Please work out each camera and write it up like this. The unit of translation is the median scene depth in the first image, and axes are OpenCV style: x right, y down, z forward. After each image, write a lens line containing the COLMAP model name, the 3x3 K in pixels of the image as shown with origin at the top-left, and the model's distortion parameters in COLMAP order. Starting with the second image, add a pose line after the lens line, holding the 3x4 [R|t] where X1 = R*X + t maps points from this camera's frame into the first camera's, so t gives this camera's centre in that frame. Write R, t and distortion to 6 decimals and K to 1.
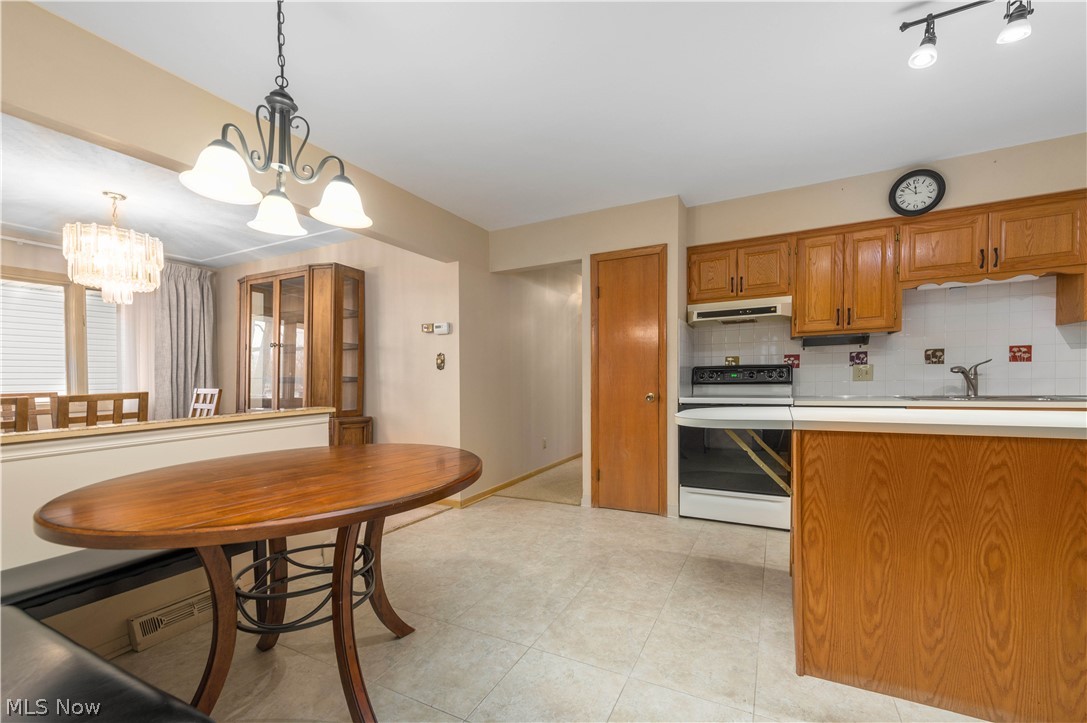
lens RADIAL K [[450.8, 0, 565.1], [0, 450.8, 385.3], [0, 0, 1]] dist [0.017708, -0.007800]
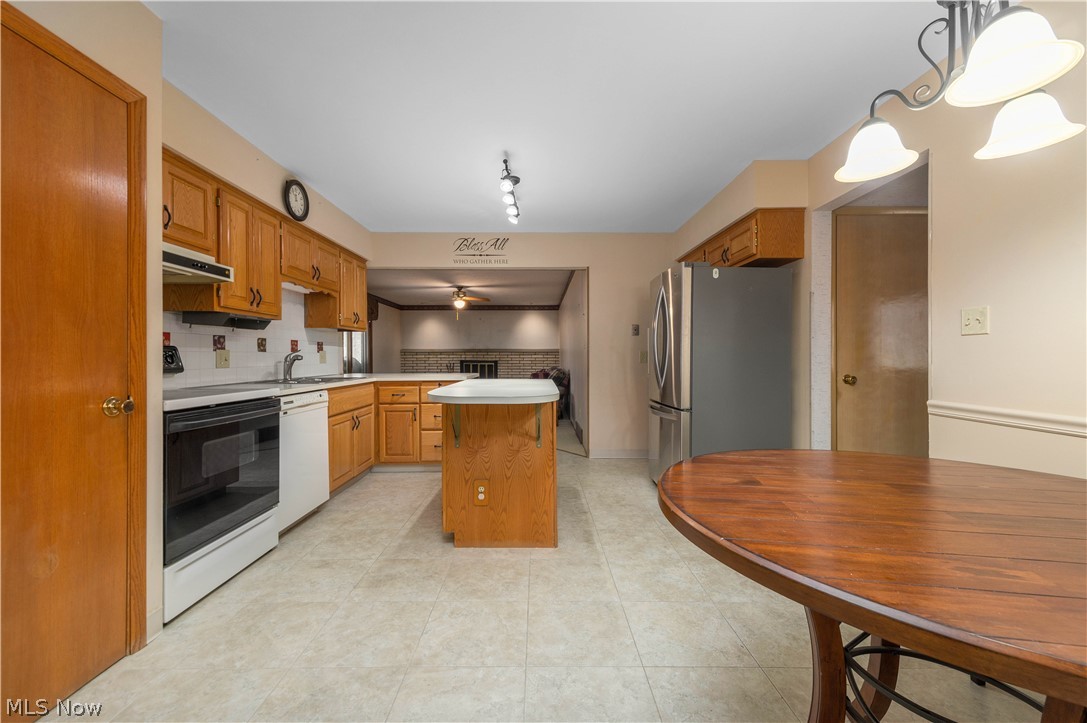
lens RADIAL K [[434.0, 0, 540.3], [0, 434.0, 359.7], [0, 0, 1]] dist [0.017384, -0.007029]
pose [[-0.445080, 0.012060, 0.895410, -0.424543], [0.022133, 0.999752, -0.002464, -0.010530], [-0.895217, 0.018722, -0.445236, 0.869277]]
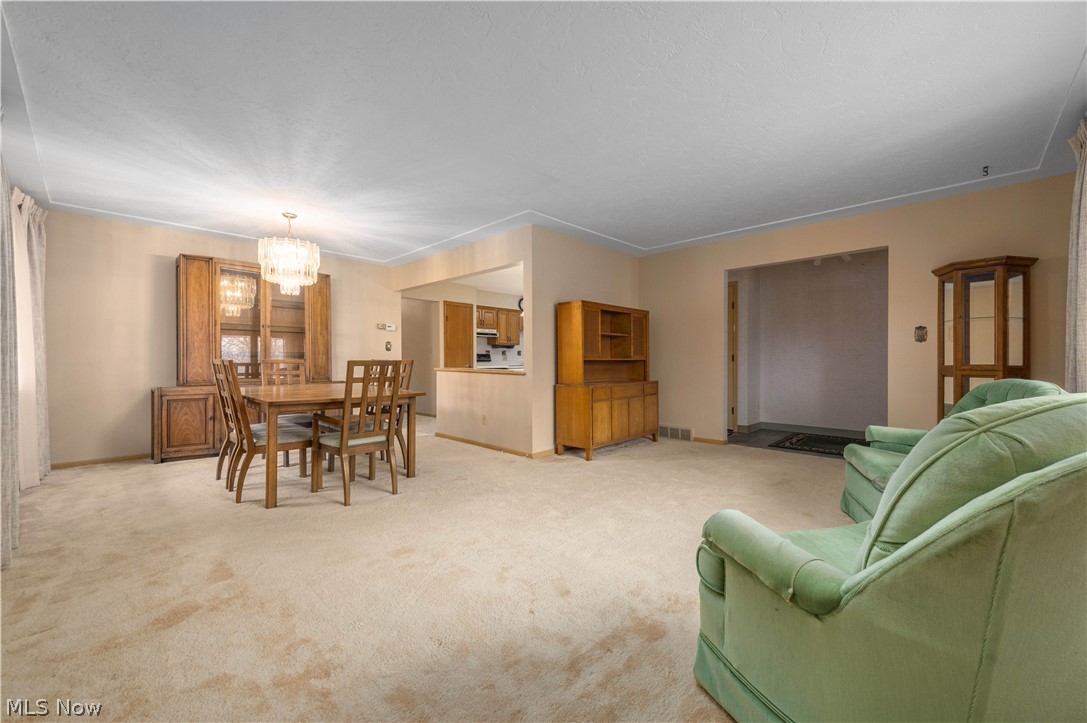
lens RADIAL K [[424.5, 0, 559.9], [0, 424.5, 363.1], [0, 0, 1]] dist [0.015880, -0.006389]
pose [[0.283015, 0.009527, 0.959068, -1.965569], [0.007353, 0.999900, -0.012103, 0.043752], [-0.959087, 0.010477, 0.282916, -0.117033]]
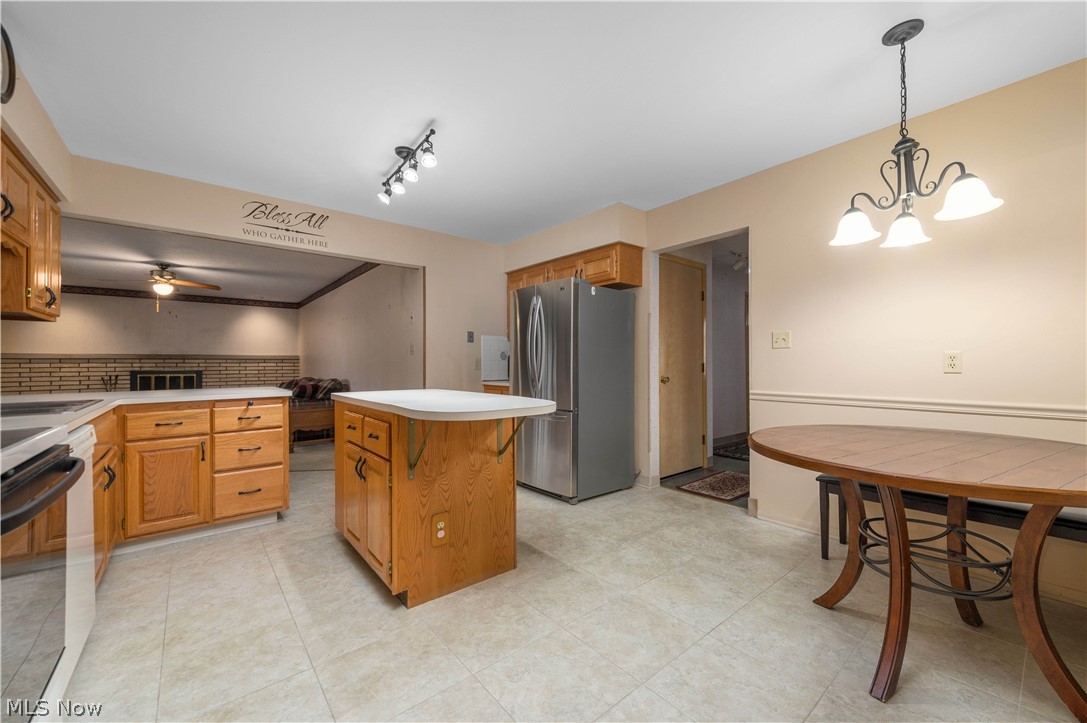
lens RADIAL K [[424.5, 0, 559.9], [0, 424.5, 363.1], [0, 0, 1]] dist [0.015880, -0.006389]
pose [[-0.916965, 0.023336, 0.398285, -0.094946], [0.027471, 0.999612, 0.004678, -0.017509], [-0.398022, 0.015231, -0.917250, 1.116189]]
